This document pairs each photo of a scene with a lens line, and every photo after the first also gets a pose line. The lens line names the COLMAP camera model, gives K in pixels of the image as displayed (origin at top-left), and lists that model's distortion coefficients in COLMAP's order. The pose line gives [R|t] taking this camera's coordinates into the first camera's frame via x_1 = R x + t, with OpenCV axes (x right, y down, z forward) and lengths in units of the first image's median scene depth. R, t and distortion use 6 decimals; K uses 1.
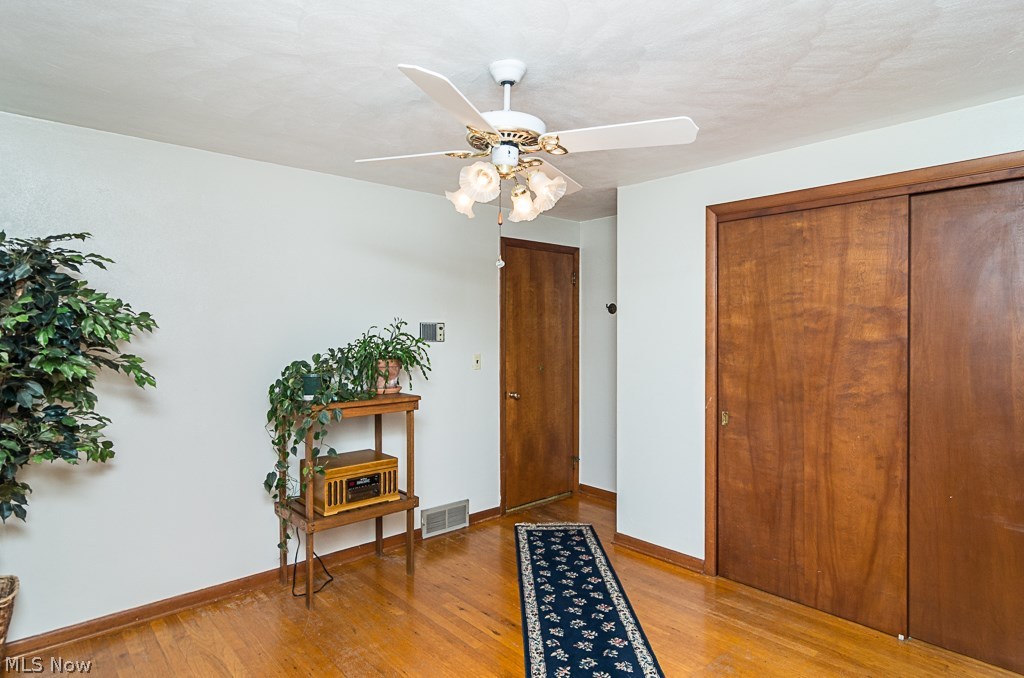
lens RADIAL K [[561.6, 0, 514.5], [0, 561.6, 336.4], [0, 0, 1]] dist [0.002942, -0.000045]
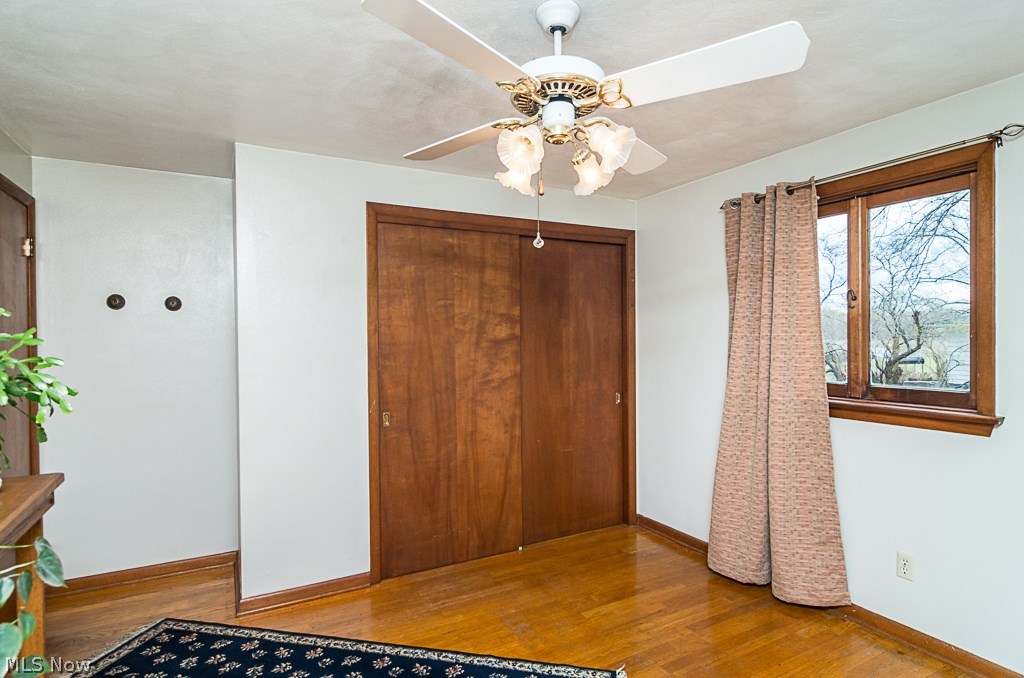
lens RADIAL K [[561.6, 0, 514.5], [0, 561.6, 336.4], [0, 0, 1]] dist [0.002942, -0.000045]
pose [[0.237246, -0.015713, 0.971322, -0.584987], [0.013559, 0.999825, 0.012862, -0.012968], [-0.971355, 0.010118, 0.237418, 0.584502]]
